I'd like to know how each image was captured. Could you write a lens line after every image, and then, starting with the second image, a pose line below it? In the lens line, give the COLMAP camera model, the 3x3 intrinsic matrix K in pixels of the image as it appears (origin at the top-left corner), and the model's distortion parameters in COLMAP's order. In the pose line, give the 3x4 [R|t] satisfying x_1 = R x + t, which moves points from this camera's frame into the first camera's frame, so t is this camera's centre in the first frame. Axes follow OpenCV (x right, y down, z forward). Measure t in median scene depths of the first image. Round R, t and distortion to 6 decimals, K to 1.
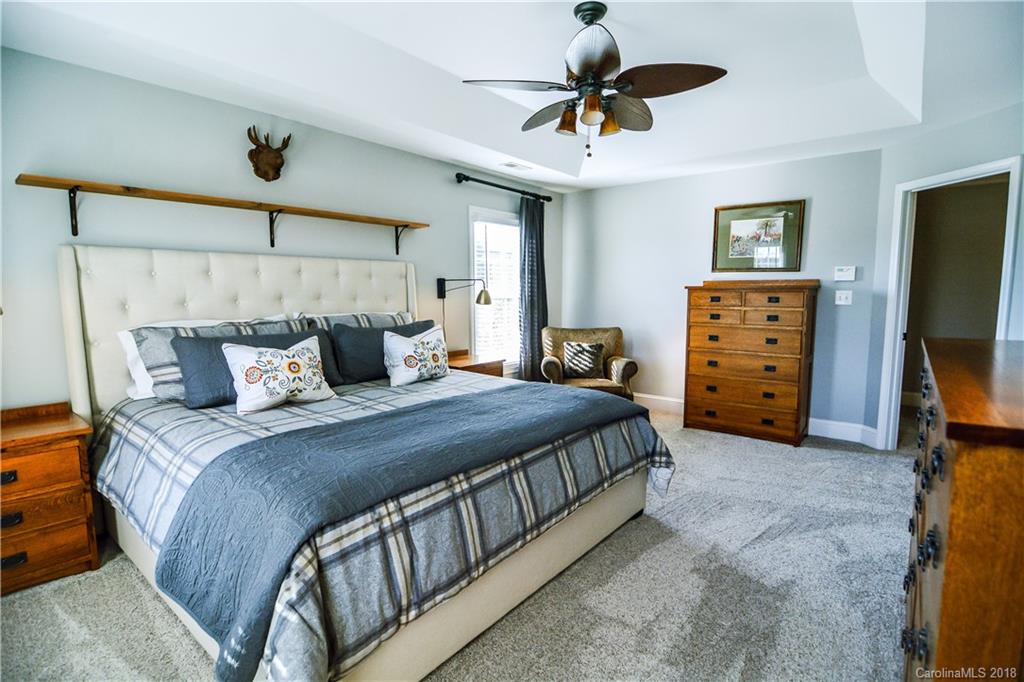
lens RADIAL K [[493.0, 0, 519.8], [0, 493.0, 344.9], [0, 0, 1]] dist [-0.006276, -0.010729]
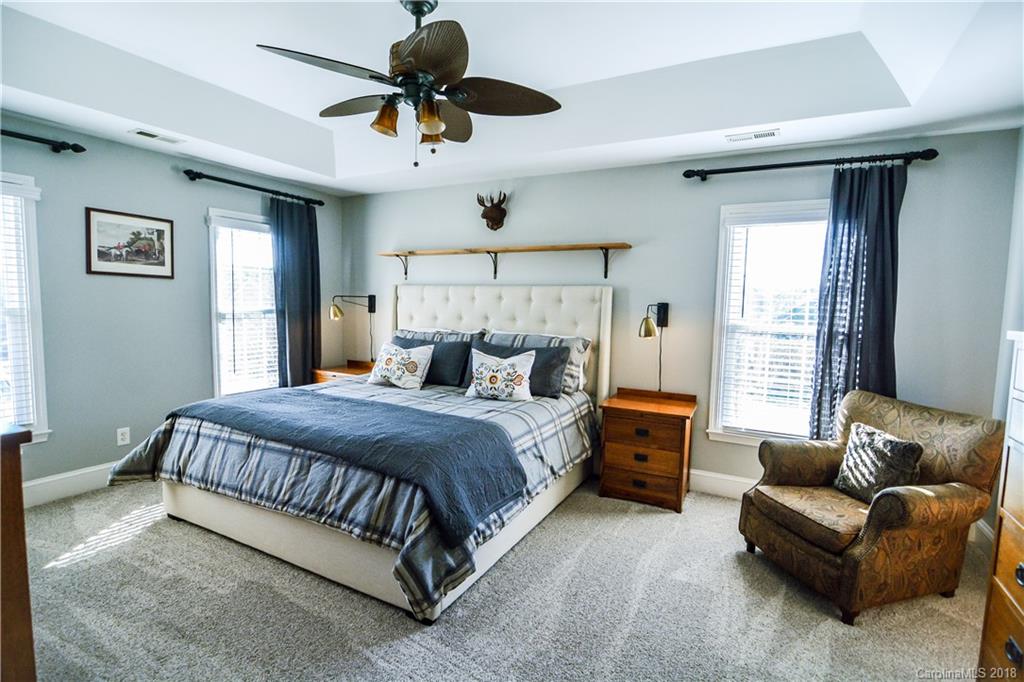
lens RADIAL K [[493.0, 0, 519.8], [0, 493.0, 344.9], [0, 0, 1]] dist [-0.006276, -0.010729]
pose [[0.197614, 0.086081, -0.976493, 0.835777], [-0.131917, 0.989411, 0.060524, -0.114913], [0.971363, 0.116855, 0.206877, 0.822036]]
